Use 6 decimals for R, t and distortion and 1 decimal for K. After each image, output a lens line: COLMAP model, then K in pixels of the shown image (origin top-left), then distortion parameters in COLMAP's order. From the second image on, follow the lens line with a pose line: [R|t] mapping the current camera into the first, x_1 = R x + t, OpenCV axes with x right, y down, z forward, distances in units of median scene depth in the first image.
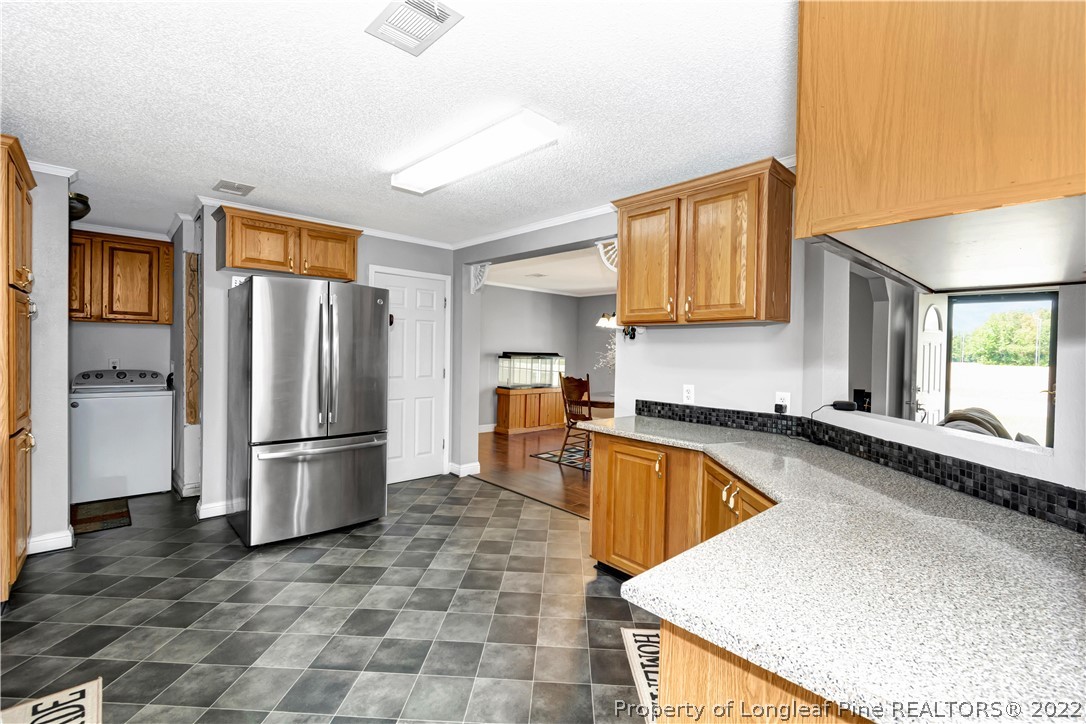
lens RADIAL K [[482.3, 0, 543.9], [0, 482.3, 356.3], [0, 0, 1]] dist [0.001802, 0.000423]
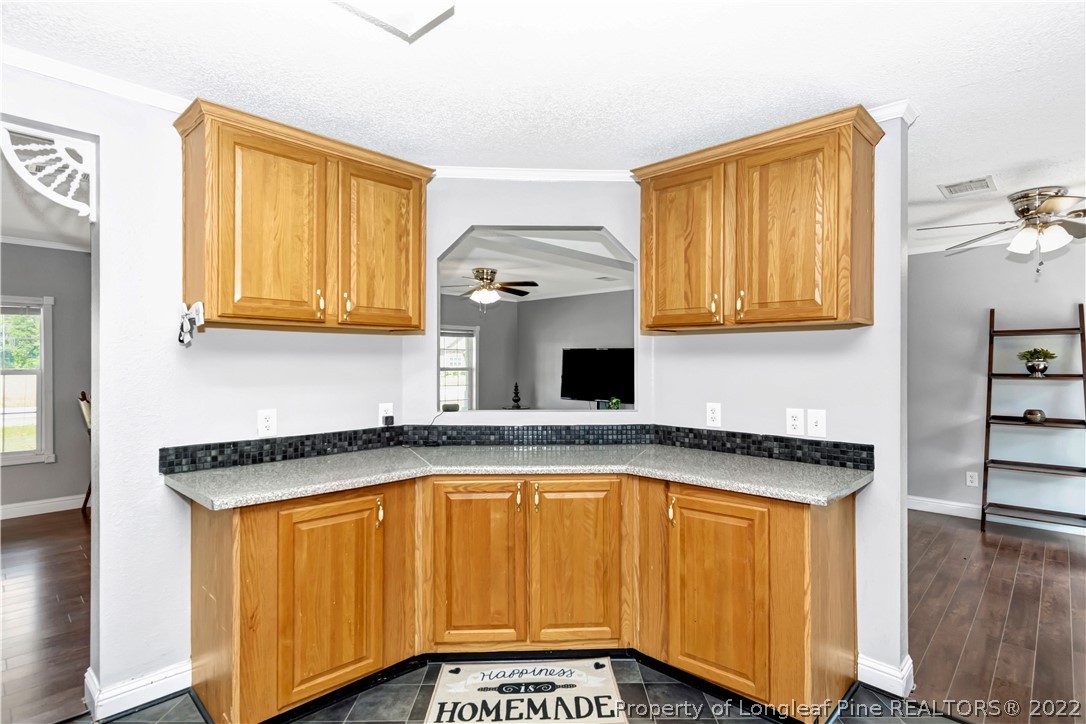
lens RADIAL K [[555.6, 0, 553.2], [0, 555.6, 356.8], [0, 0, 1]] dist [0.005379, 0.000508]
pose [[-0.062252, -0.010219, 0.998008, -0.598813], [0.009359, 0.999898, 0.010822, -0.025752], [-0.998017, 0.010014, -0.062150, 0.702851]]
